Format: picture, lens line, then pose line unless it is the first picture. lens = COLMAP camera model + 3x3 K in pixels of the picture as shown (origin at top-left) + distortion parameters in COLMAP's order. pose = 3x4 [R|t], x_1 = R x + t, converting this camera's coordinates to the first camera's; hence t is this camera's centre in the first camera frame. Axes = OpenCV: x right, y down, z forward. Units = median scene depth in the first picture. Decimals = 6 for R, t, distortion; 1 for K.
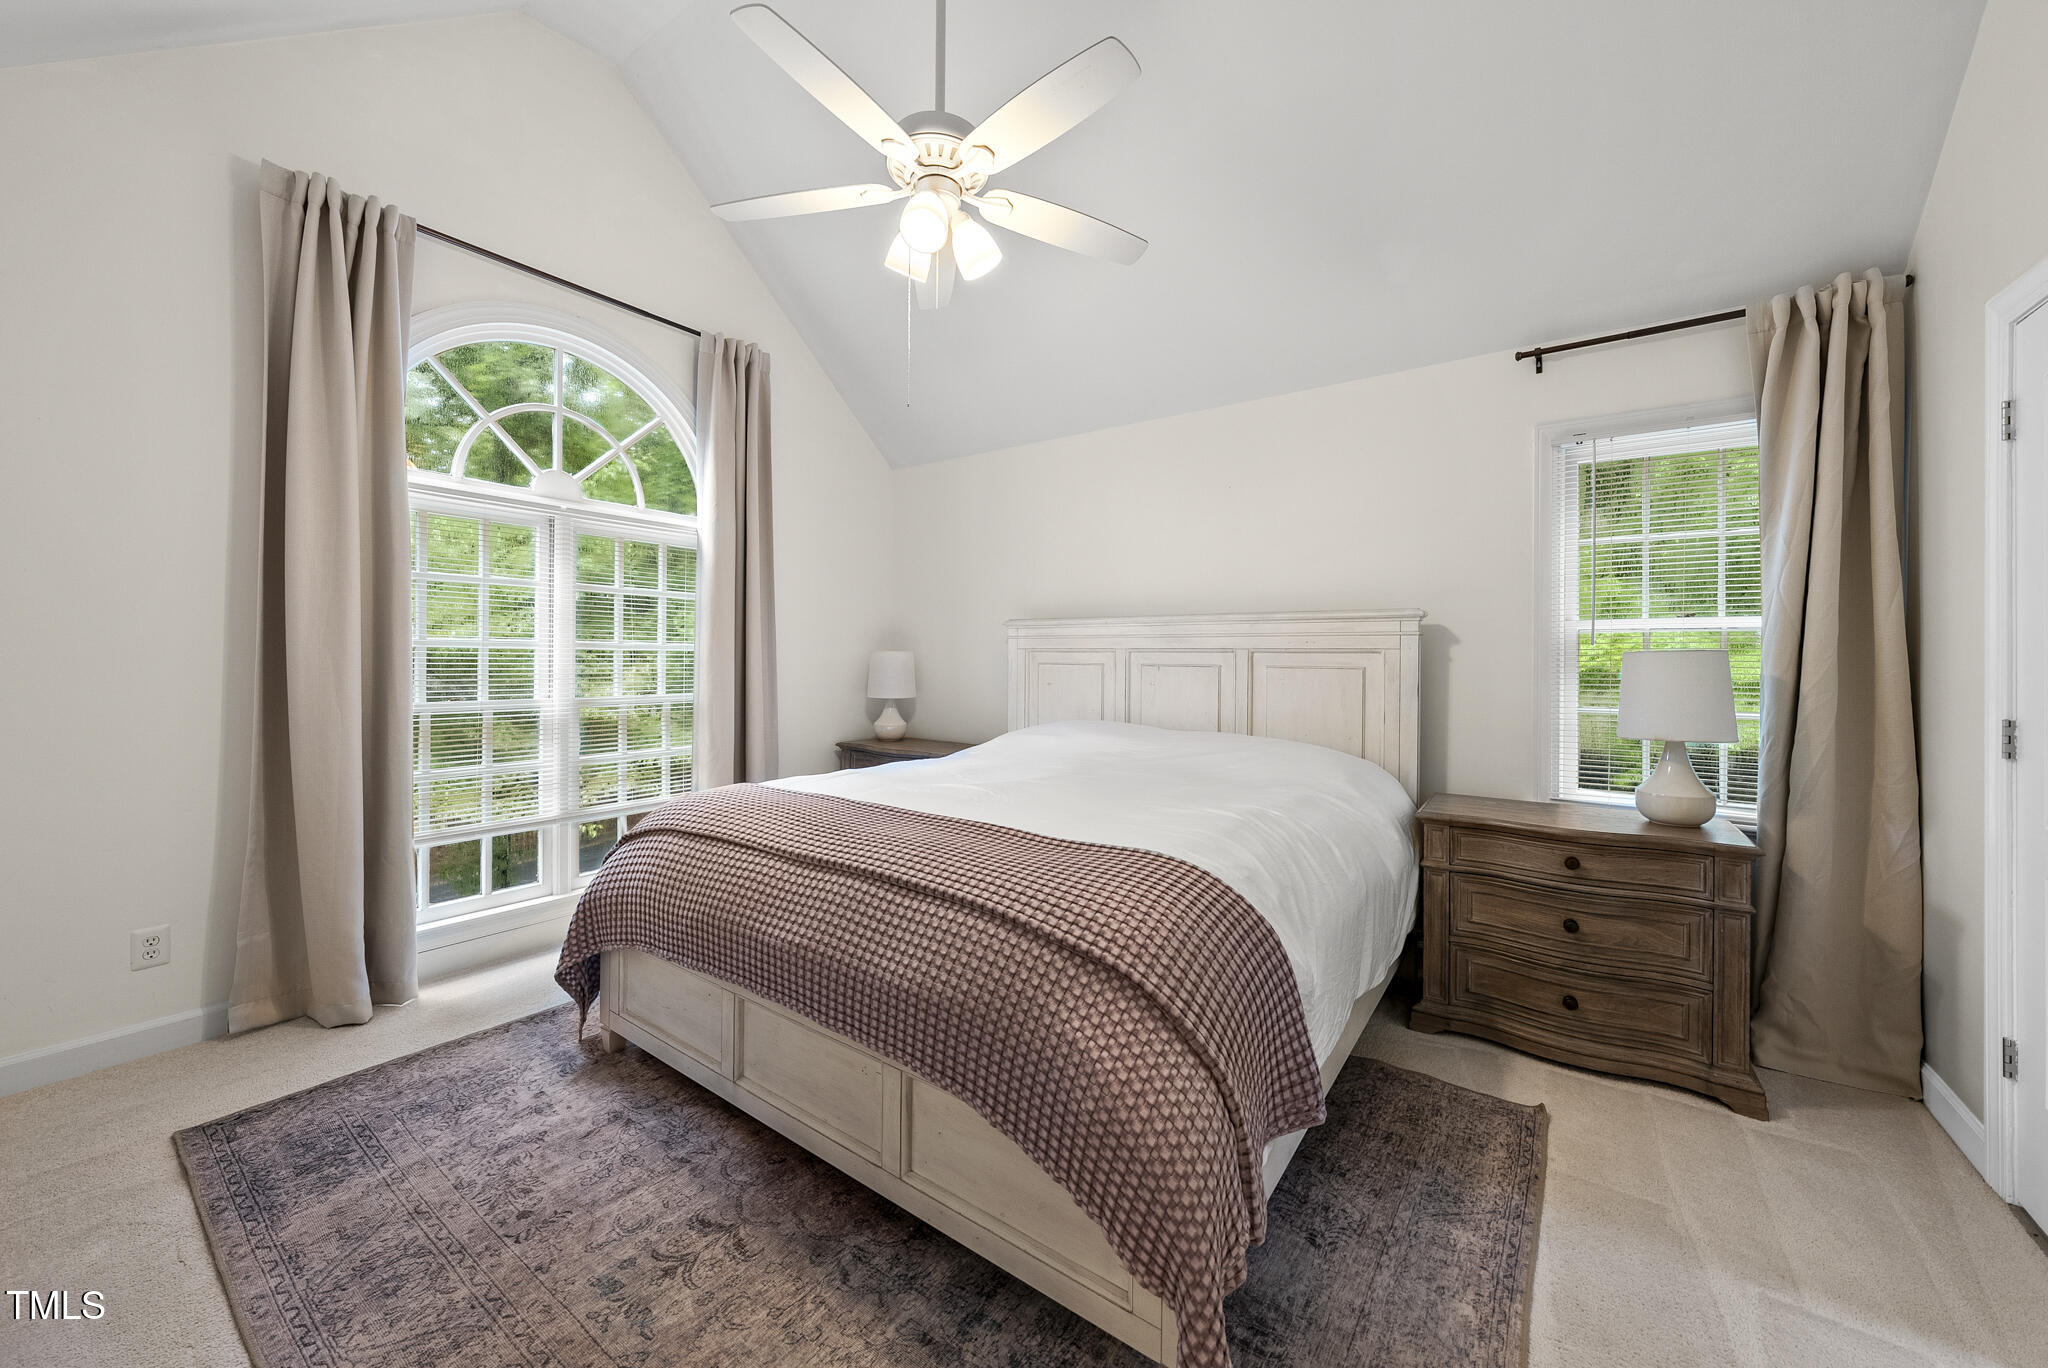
lens RADIAL K [[732.4, 0, 1028.9], [0, 732.4, 674.5], [0, 0, 1]] dist [0.000373, -0.000056]
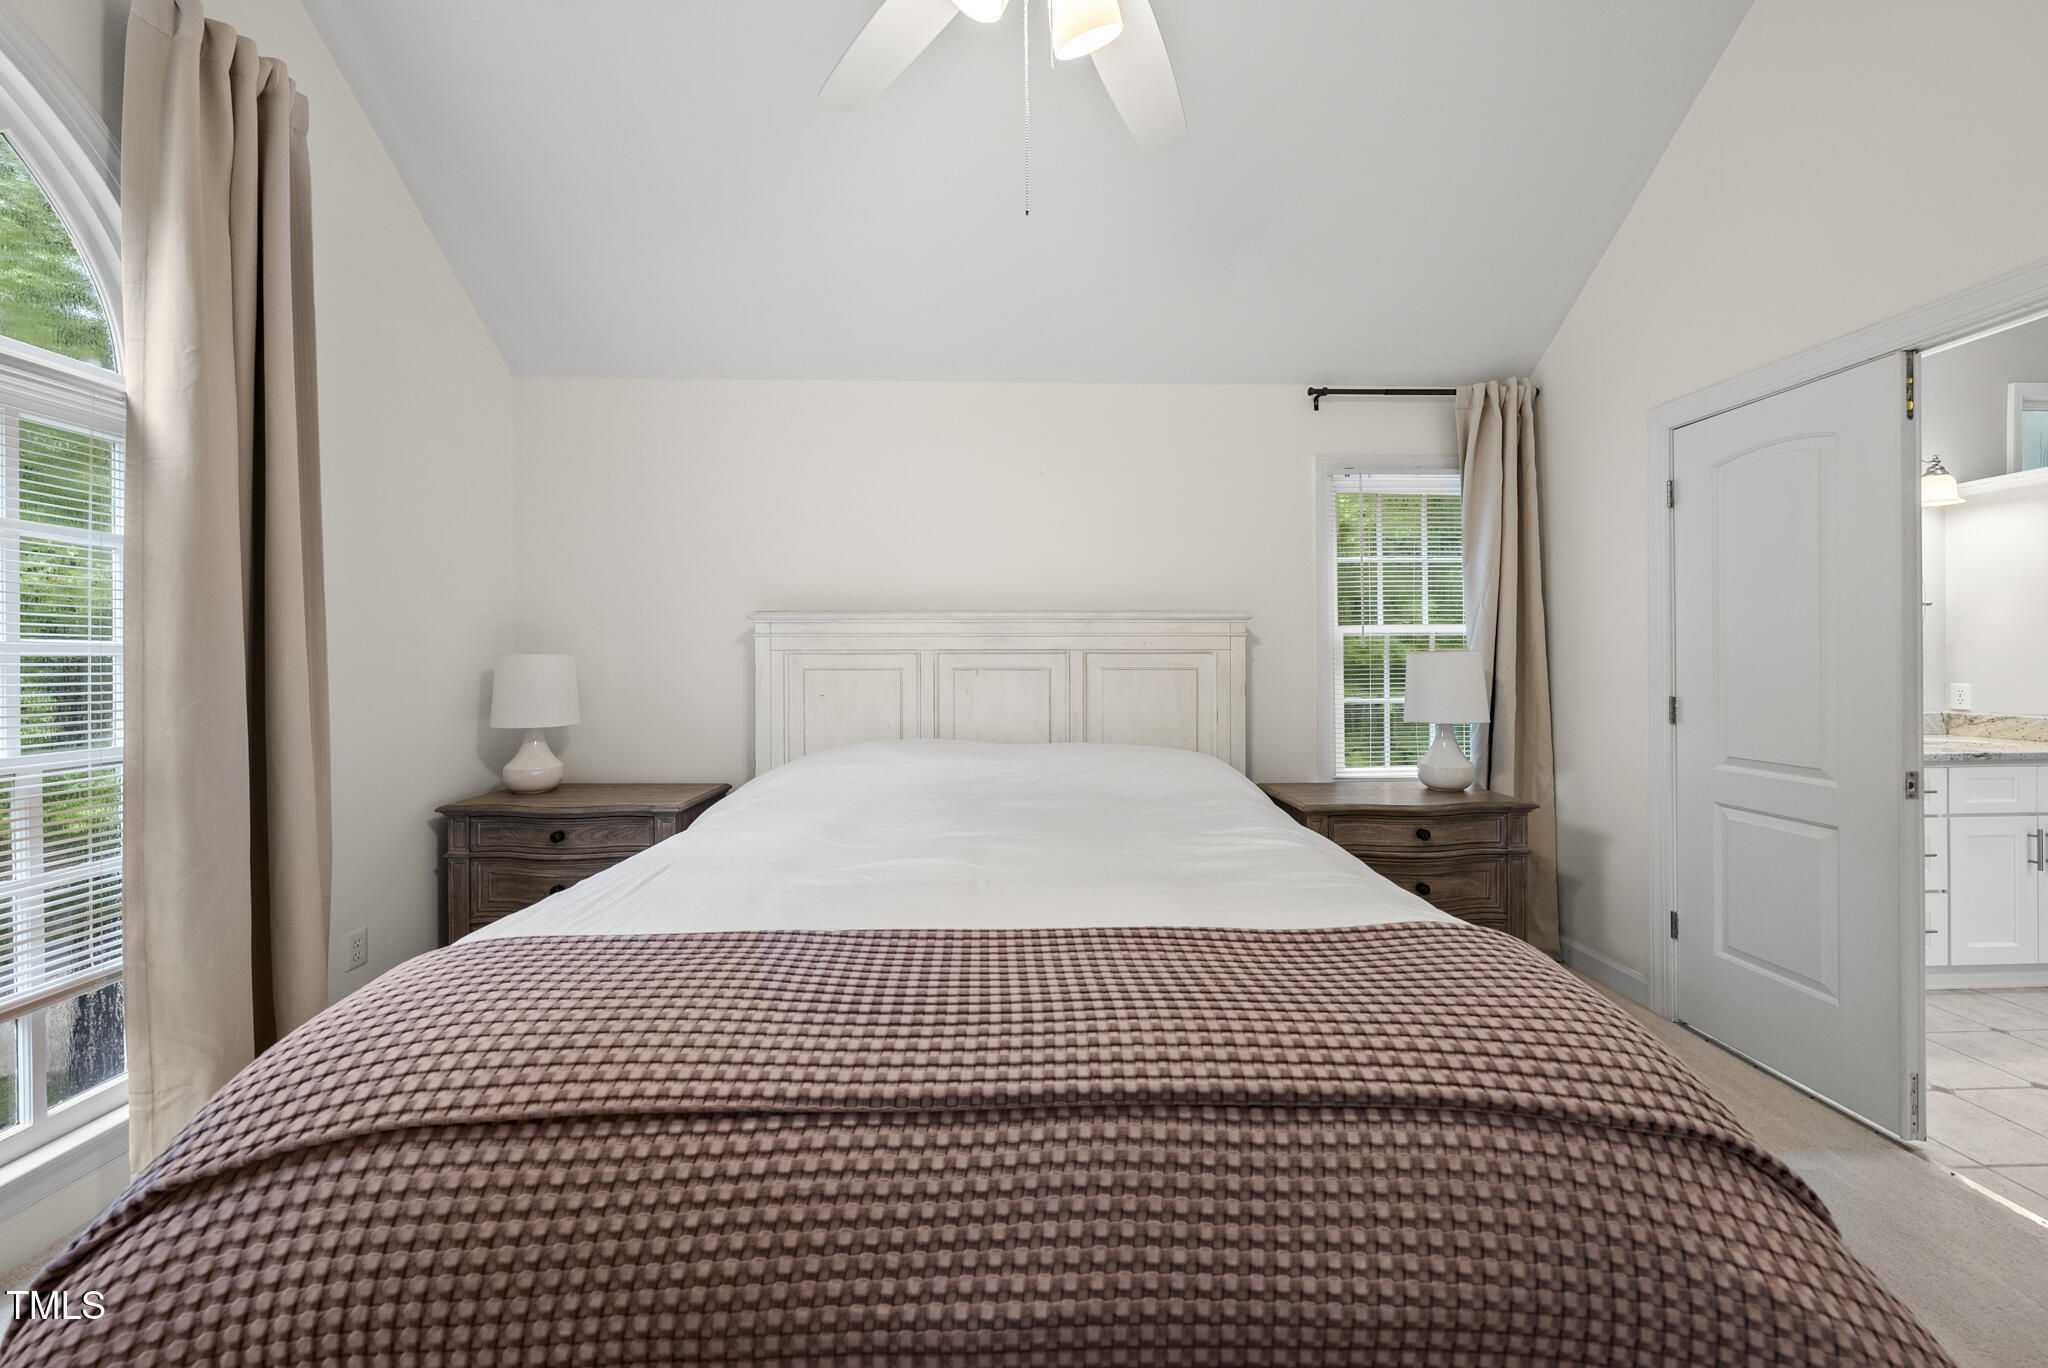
lens RADIAL K [[695.9, 0, 1024.4], [0, 695.9, 674.4], [0, 0, 1]] dist [0.011479, -0.007976]
pose [[0.801239, -0.021108, 0.597972, -0.286434], [0.022725, 0.999730, 0.004840, -0.009979], [-0.597913, 0.009711, 0.801503, 0.339327]]
